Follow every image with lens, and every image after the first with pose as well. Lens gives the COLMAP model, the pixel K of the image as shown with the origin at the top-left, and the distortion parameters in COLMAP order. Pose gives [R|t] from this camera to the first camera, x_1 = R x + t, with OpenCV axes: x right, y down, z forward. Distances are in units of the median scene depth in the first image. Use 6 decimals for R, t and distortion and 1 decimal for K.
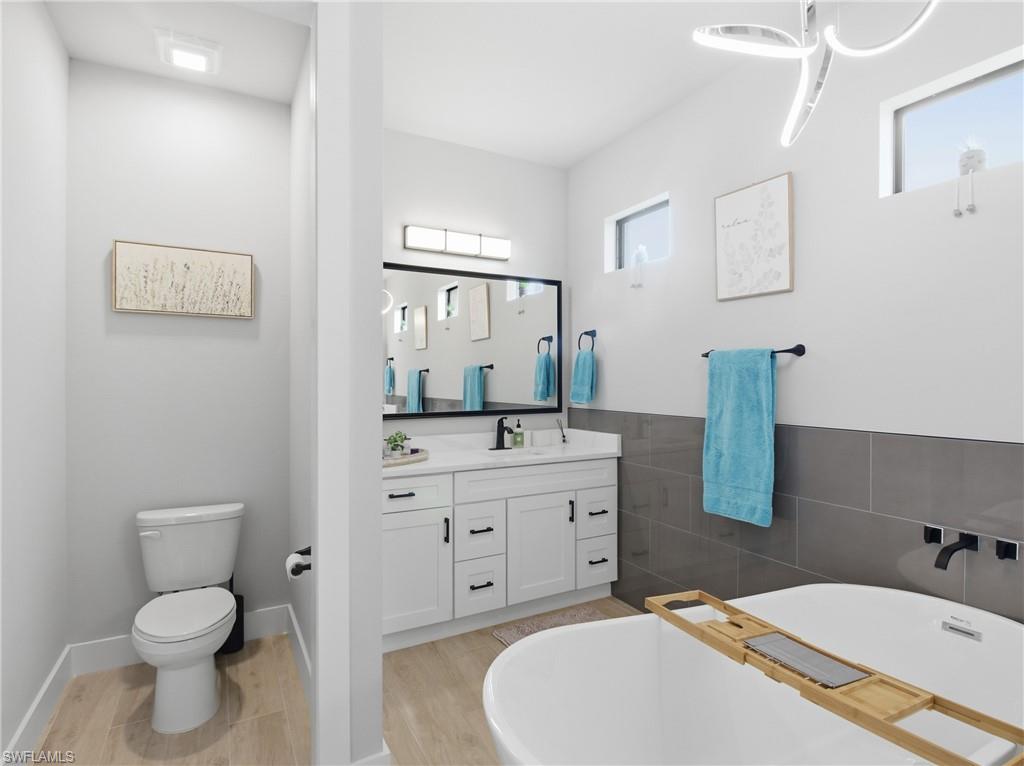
lens RADIAL K [[545.0, 0, 523.8], [0, 545.0, 376.8], [0, 0, 1]] dist [0.000763, -0.000341]
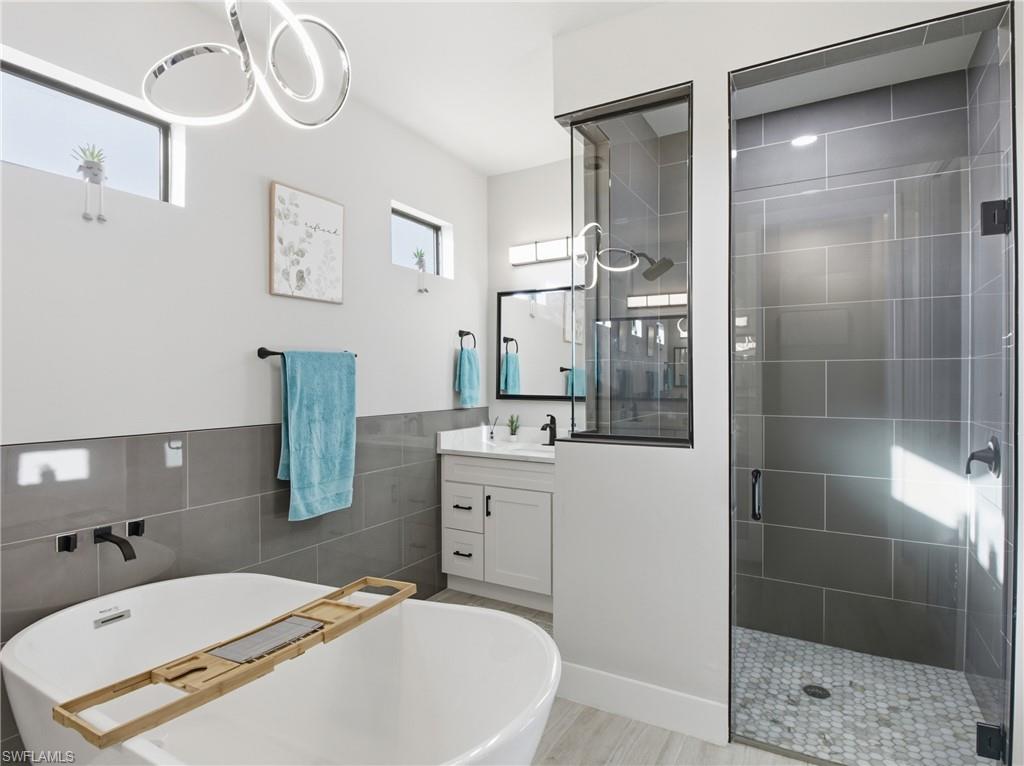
lens RADIAL K [[545.0, 0, 523.8], [0, 545.0, 376.8], [0, 0, 1]] dist [0.000763, -0.000341]
pose [[-0.492978, 0.005734, 0.870023, -0.710853], [0.004372, 0.999982, -0.004113, 0.009107], [-0.870031, 0.001776, -0.492994, 1.156178]]
